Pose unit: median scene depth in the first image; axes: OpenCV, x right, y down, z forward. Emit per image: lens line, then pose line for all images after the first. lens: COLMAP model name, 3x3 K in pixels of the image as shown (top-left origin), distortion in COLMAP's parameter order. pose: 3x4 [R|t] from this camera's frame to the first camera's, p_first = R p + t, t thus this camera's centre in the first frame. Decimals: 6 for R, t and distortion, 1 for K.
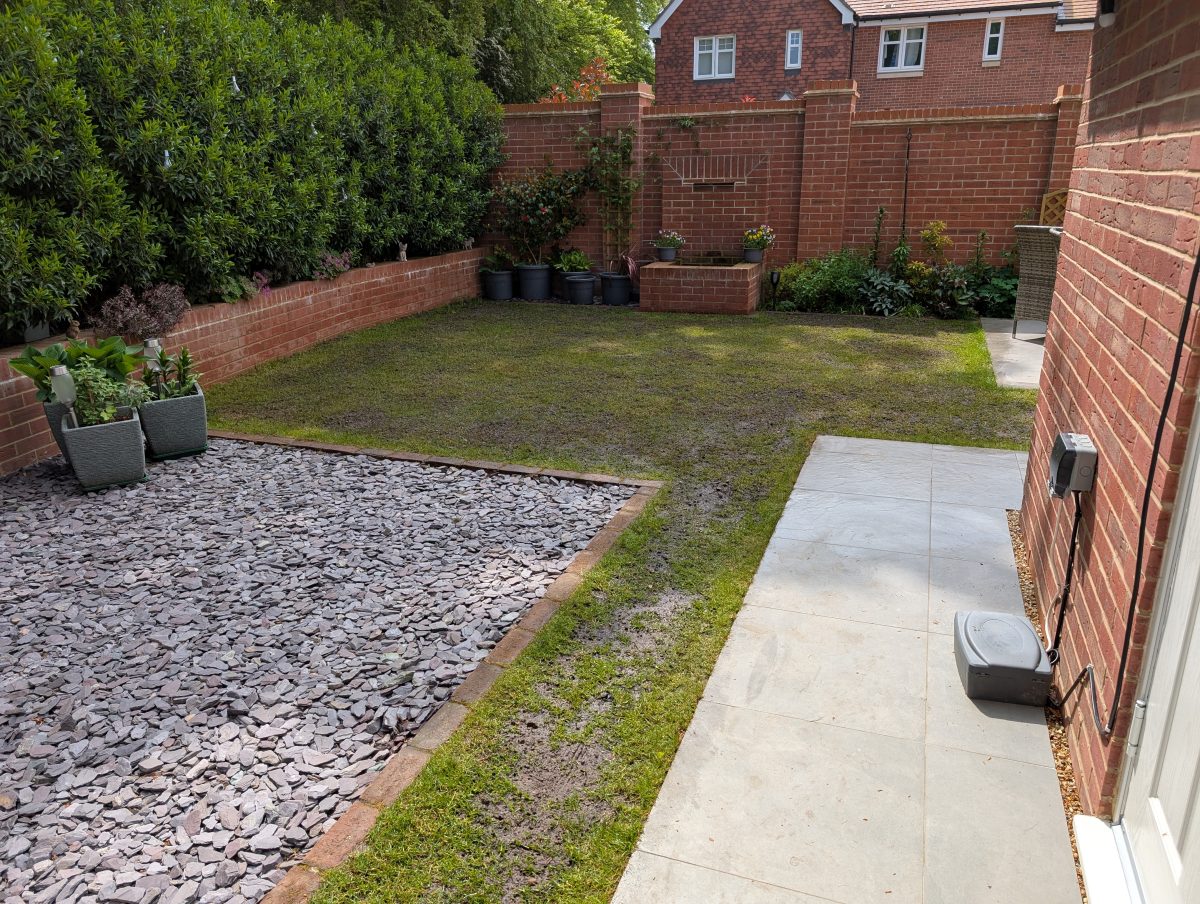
lens RADIAL K [[875.1, 0, 600.0], [0, 875.1, 452.0], [0, 0, 1]] dist [0.025842, -0.000425]
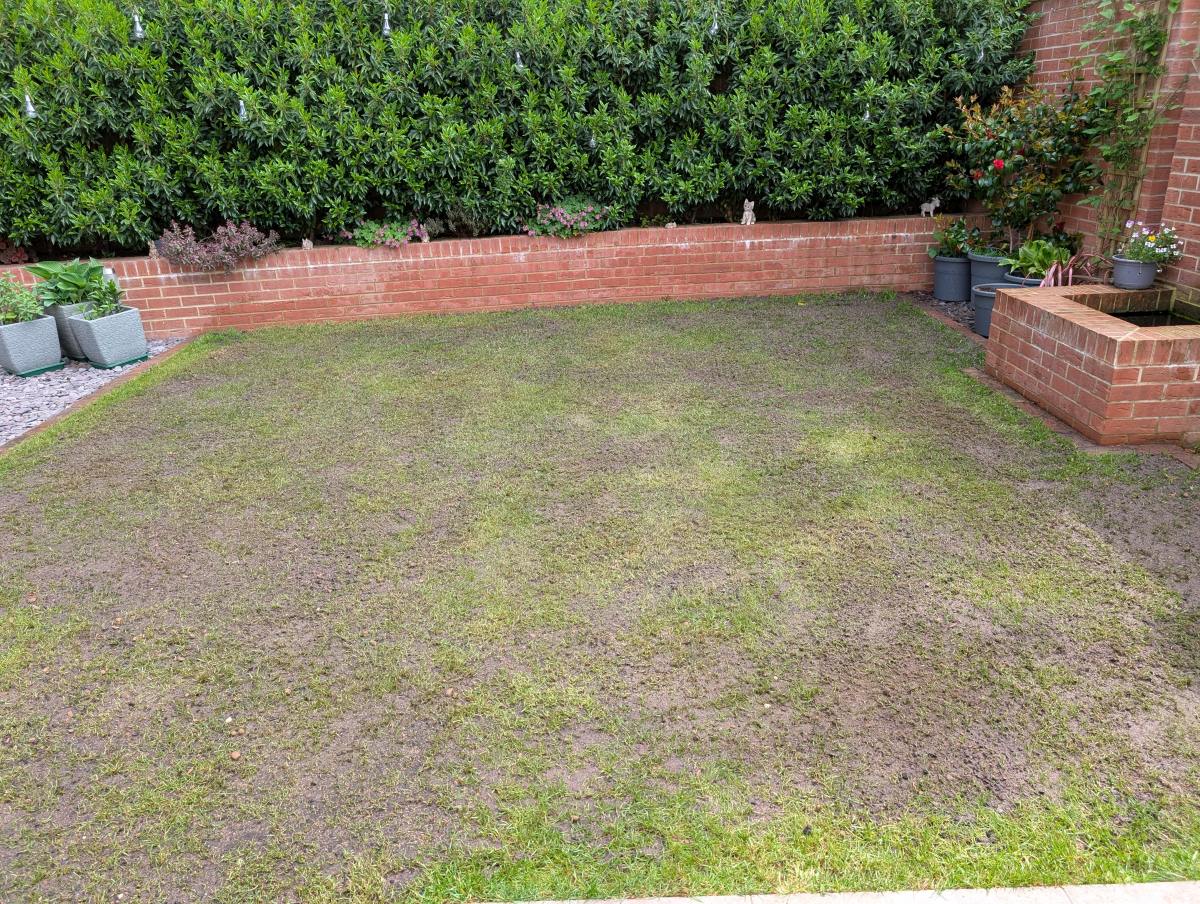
lens RADIAL K [[908.3, 0, 600.0], [0, 908.3, 452.0], [0, 0, 1]] dist [0.037741, -0.004618]
pose [[0.368348, 0.331466, -0.868591, 0.494653], [-0.257890, 0.934047, 0.247080, -0.206365], [0.893203, 0.132989, 0.429536, 0.608543]]
